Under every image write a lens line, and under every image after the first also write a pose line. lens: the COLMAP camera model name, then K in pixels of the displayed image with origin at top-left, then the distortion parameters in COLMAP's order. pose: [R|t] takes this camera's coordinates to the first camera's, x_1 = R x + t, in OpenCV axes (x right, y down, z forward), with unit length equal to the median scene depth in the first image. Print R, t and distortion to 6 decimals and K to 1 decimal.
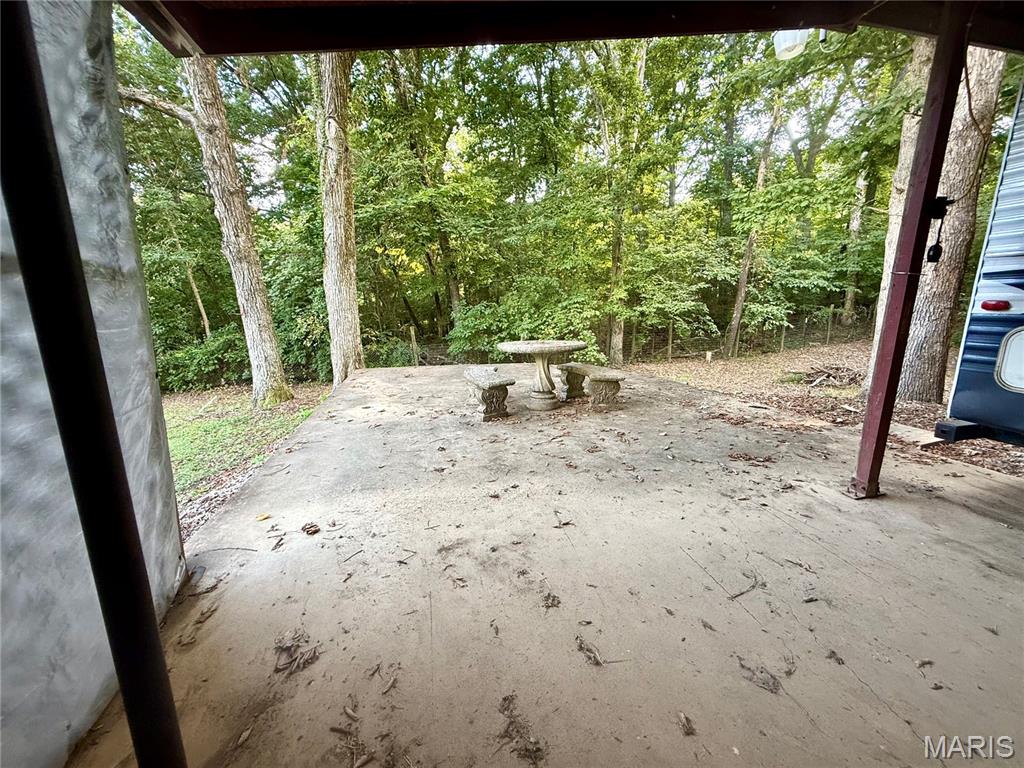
lens RADIAL K [[408.5, 0, 511.4], [0, 408.5, 385.8], [0, 0, 1]] dist [-0.000407, 0.000364]
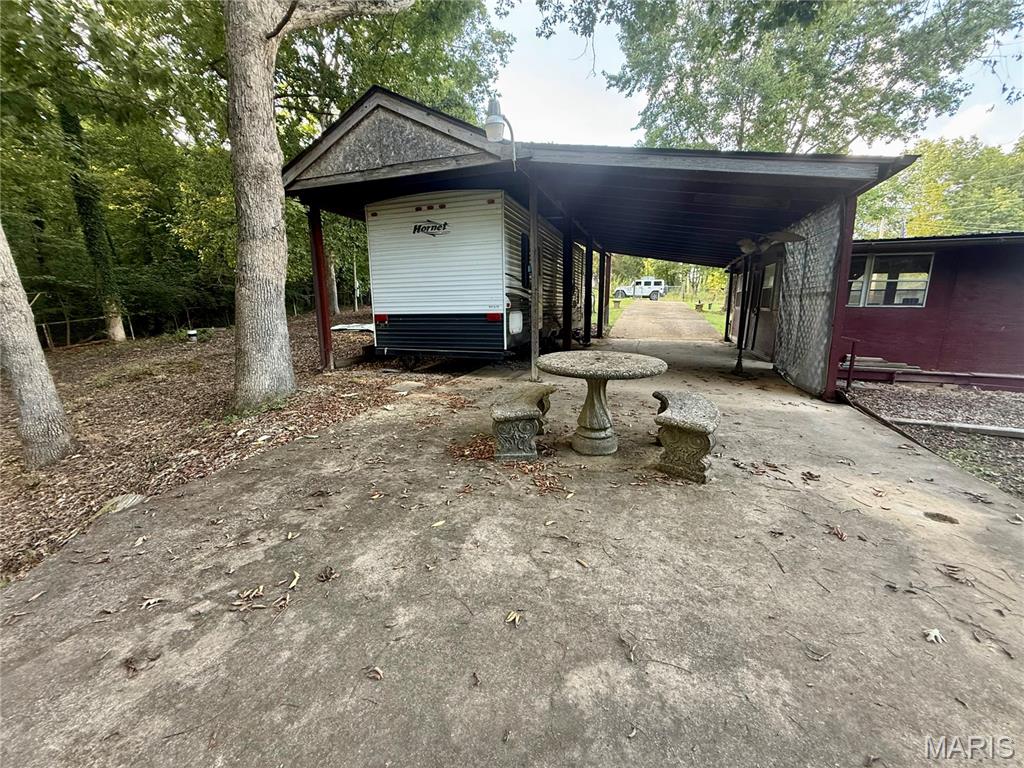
lens RADIAL K [[408.5, 0, 507.7], [0, 408.5, 382.8], [0, 0, 1]] dist [-0.000407, 0.000364]
pose [[-0.839945, -0.094565, 0.534369, -0.176857], [0.114949, 0.931352, 0.345500, -0.335400], [-0.530357, 0.351626, -0.771414, 1.676289]]
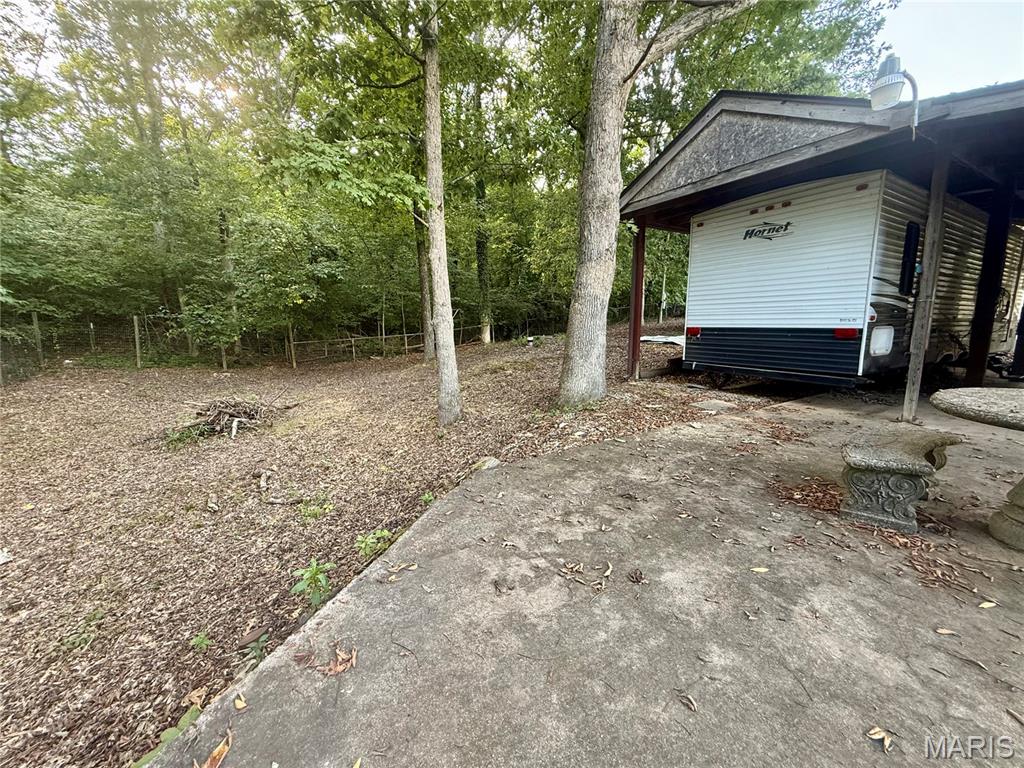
lens RADIAL K [[408.5, 0, 508.7], [0, 408.5, 382.3], [0, 0, 1]] dist [-0.000407, 0.000364]
pose [[-0.294048, -0.144438, 0.944814, -0.152603], [0.193726, 0.958991, 0.206897, -0.347476], [-0.935952, 0.243873, -0.254009, 1.717830]]
